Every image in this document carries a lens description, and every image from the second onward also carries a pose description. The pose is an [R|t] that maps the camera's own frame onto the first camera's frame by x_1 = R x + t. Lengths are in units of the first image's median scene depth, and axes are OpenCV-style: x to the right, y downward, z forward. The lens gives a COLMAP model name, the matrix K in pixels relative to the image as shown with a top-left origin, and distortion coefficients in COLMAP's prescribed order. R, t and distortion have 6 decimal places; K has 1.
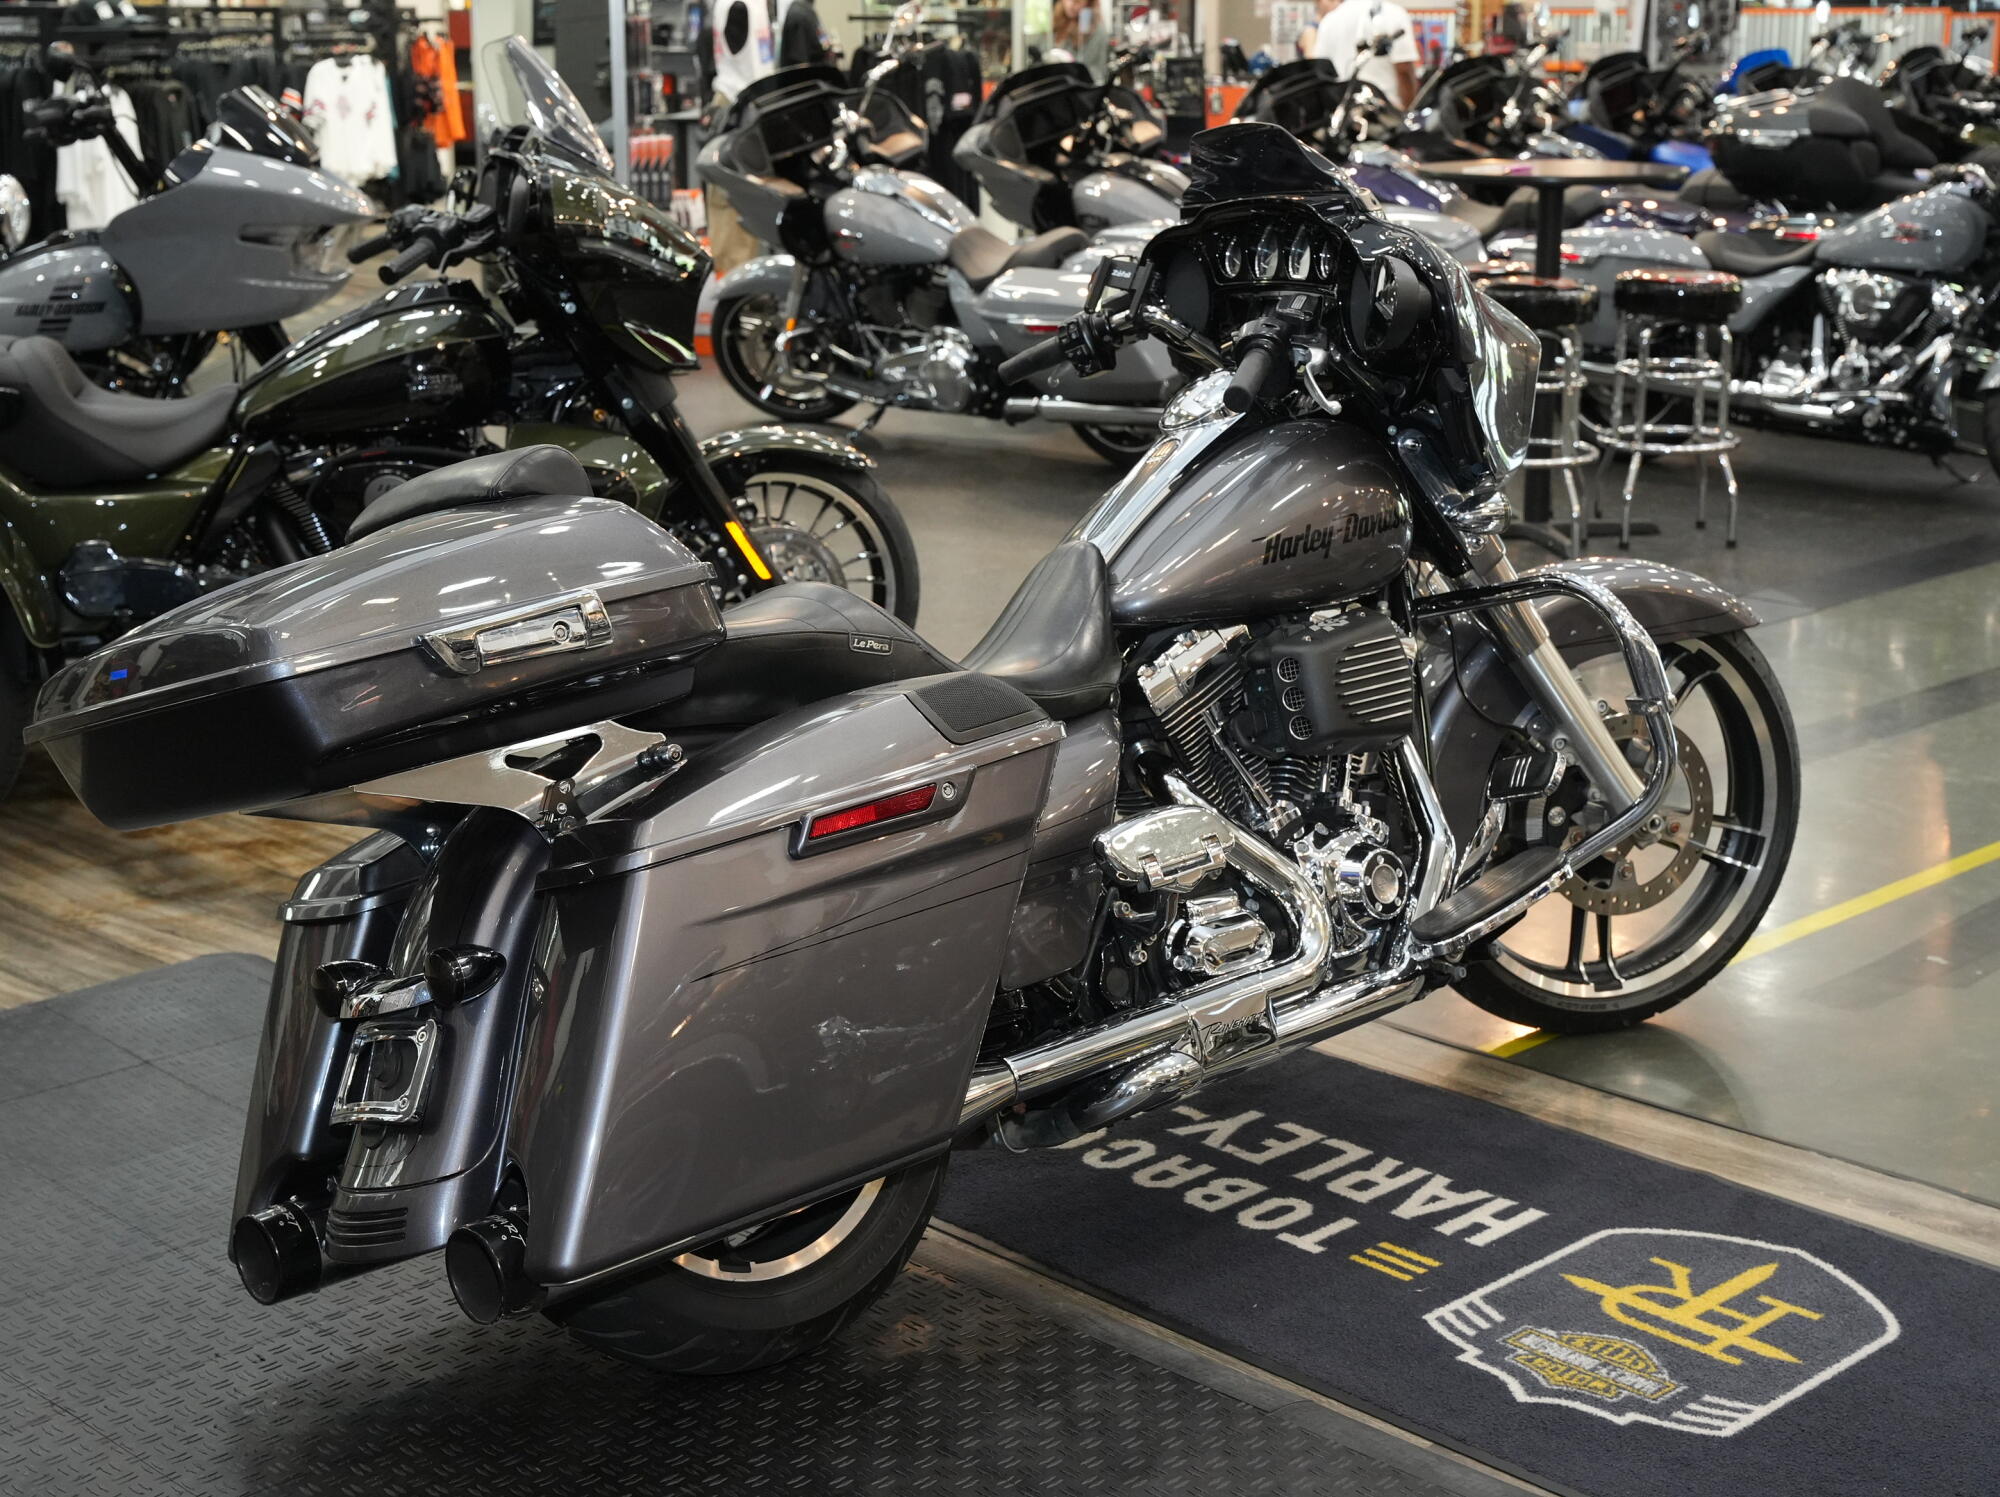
lens RADIAL K [[2935.8, 0, 1015.9], [0, 2935.8, 746.5], [0, 0, 1]] dist [0.021929, 0.000000]
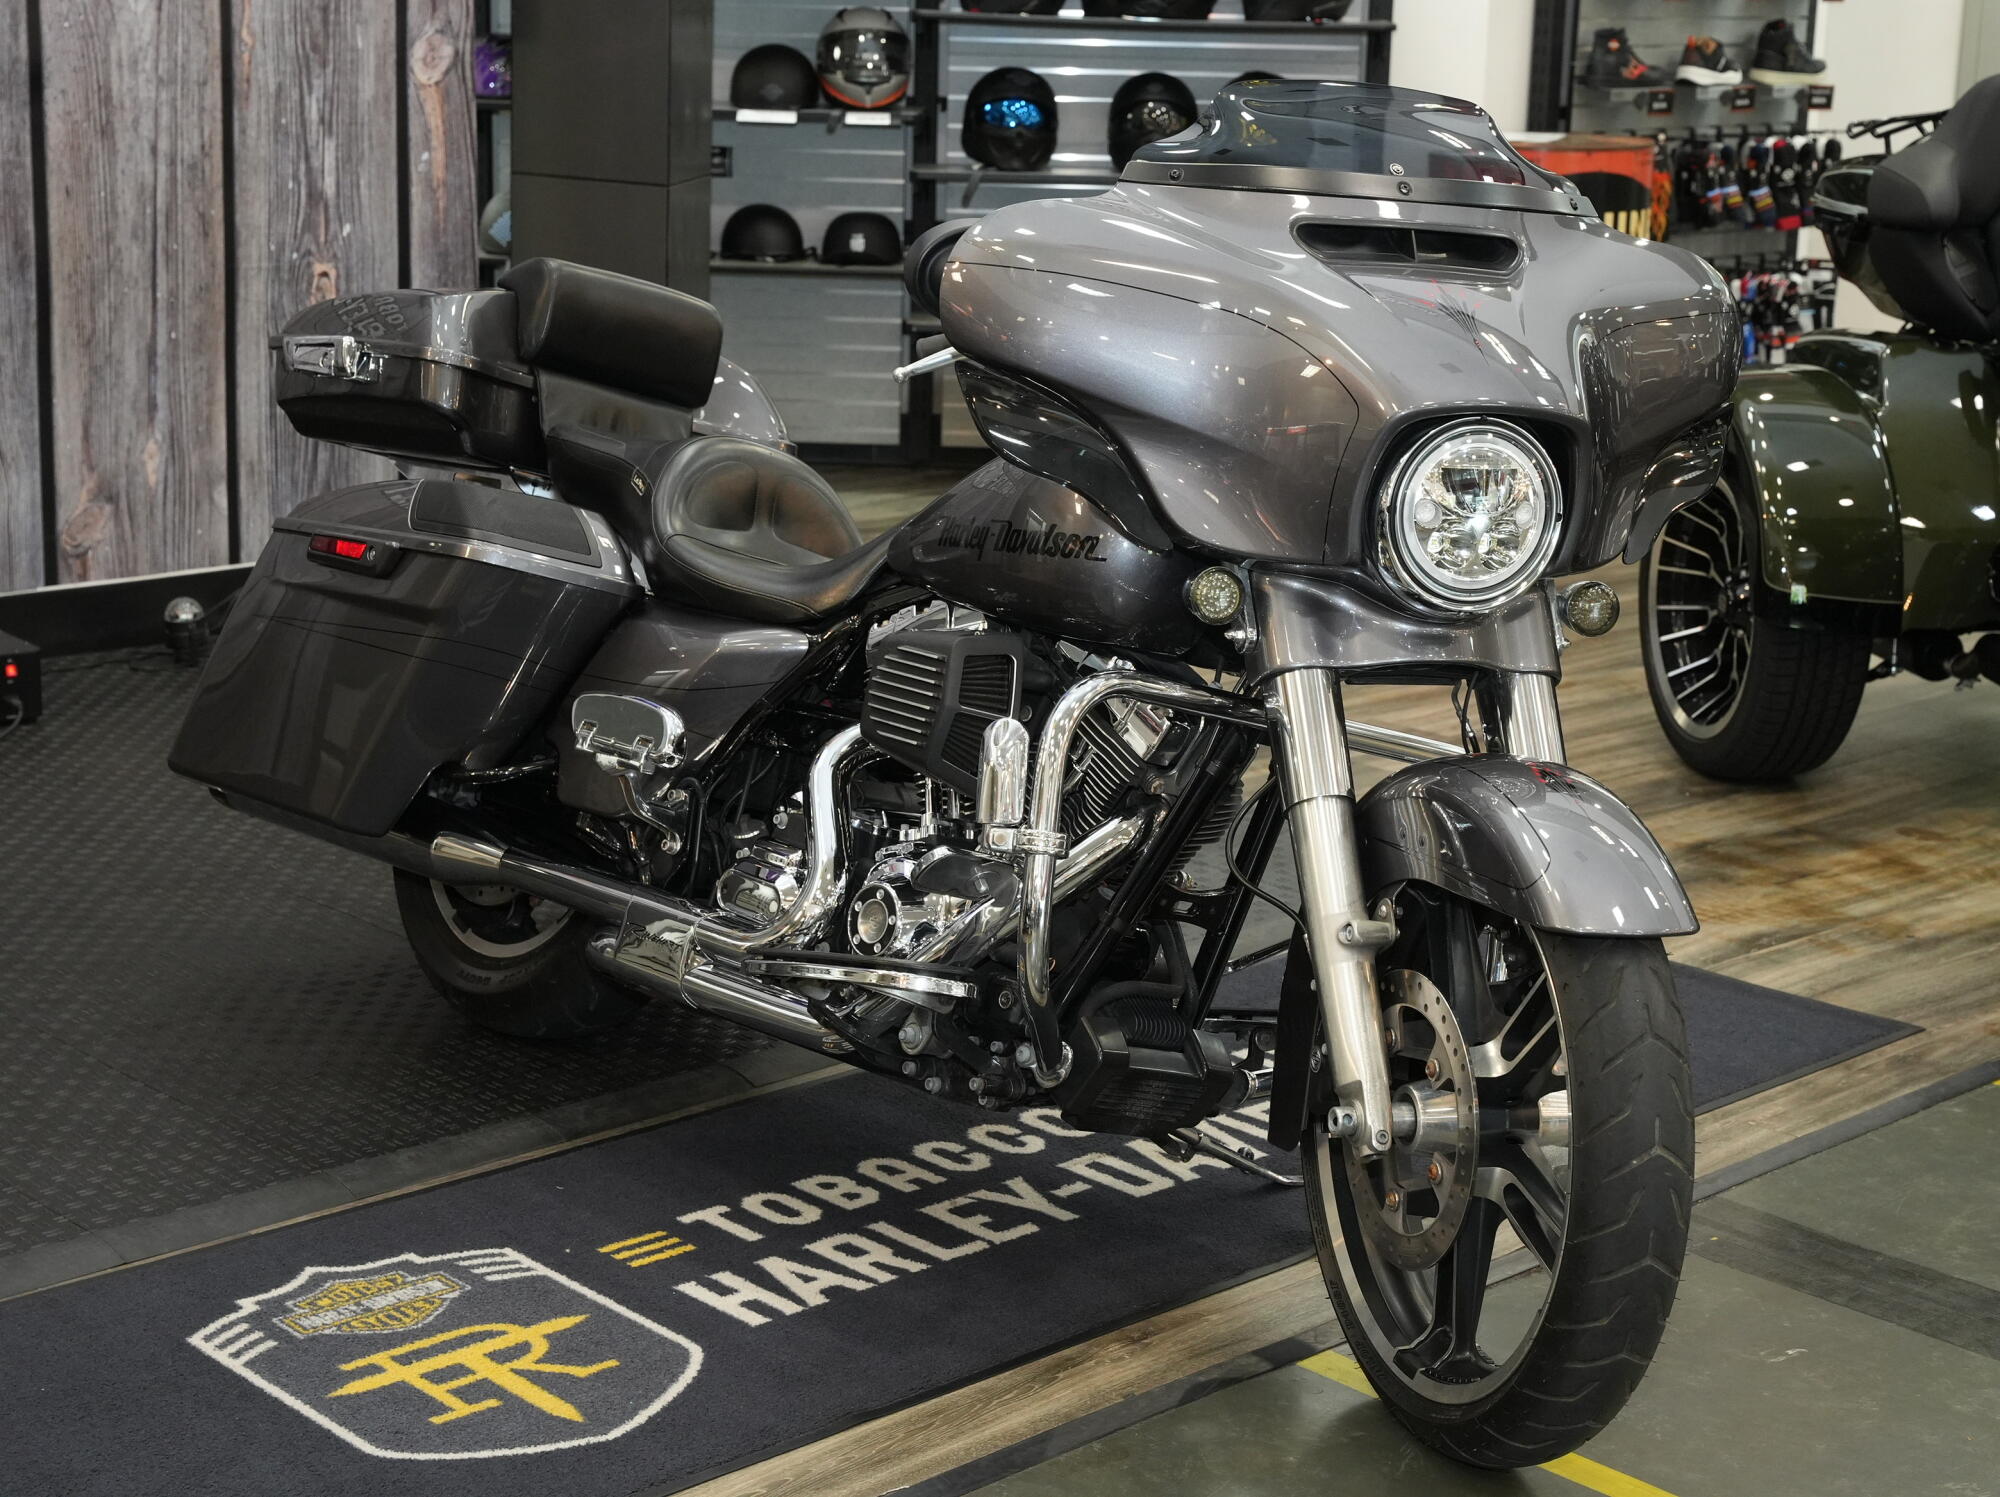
lens RADIAL K [[3388.4, 0, 996.5], [0, 3388.4, 737.1], [0, 0, 1]] dist [0.021258, 0.000000]
pose [[-0.030048, 0.231548, -0.972359, 1.100805], [-0.264598, 0.936252, 0.231127, -0.249761], [0.963891, 0.264229, 0.033135, 0.987644]]
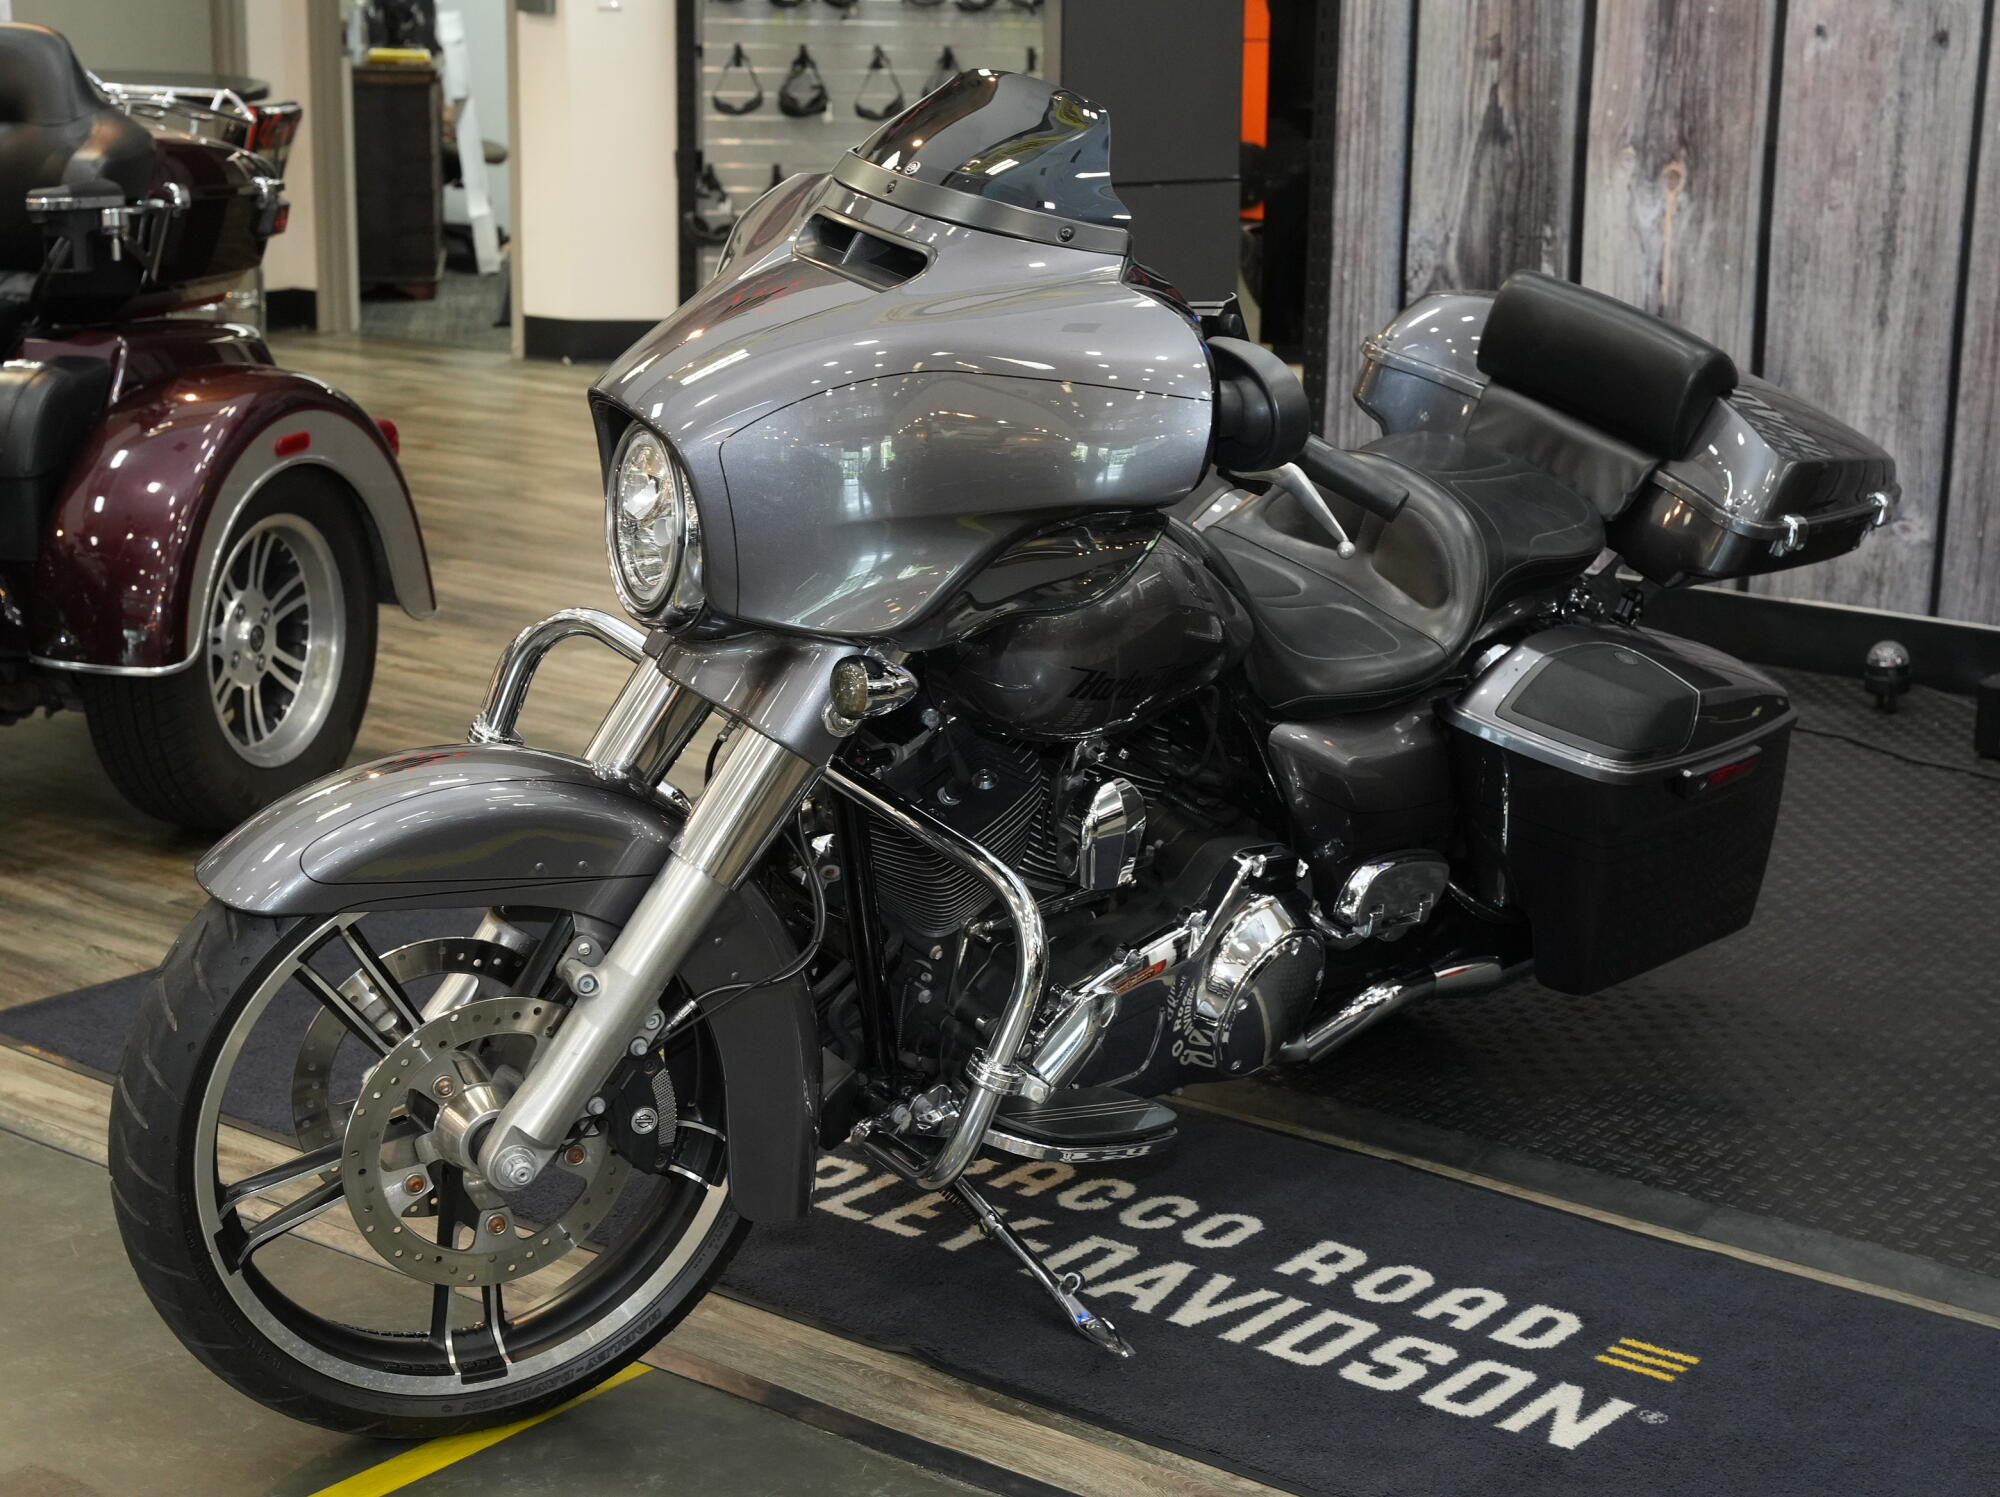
lens RADIAL K [[3388.4, 0, 992.0], [0, 3388.4, 764.9], [0, 0, 1]] dist [0.021258, 0.000000]
pose [[-0.992768, 0.015096, -0.119093, 0.196943], [-0.043144, 0.880912, 0.471310, -0.484433], [0.112025, 0.473040, -0.873890, 1.925380]]
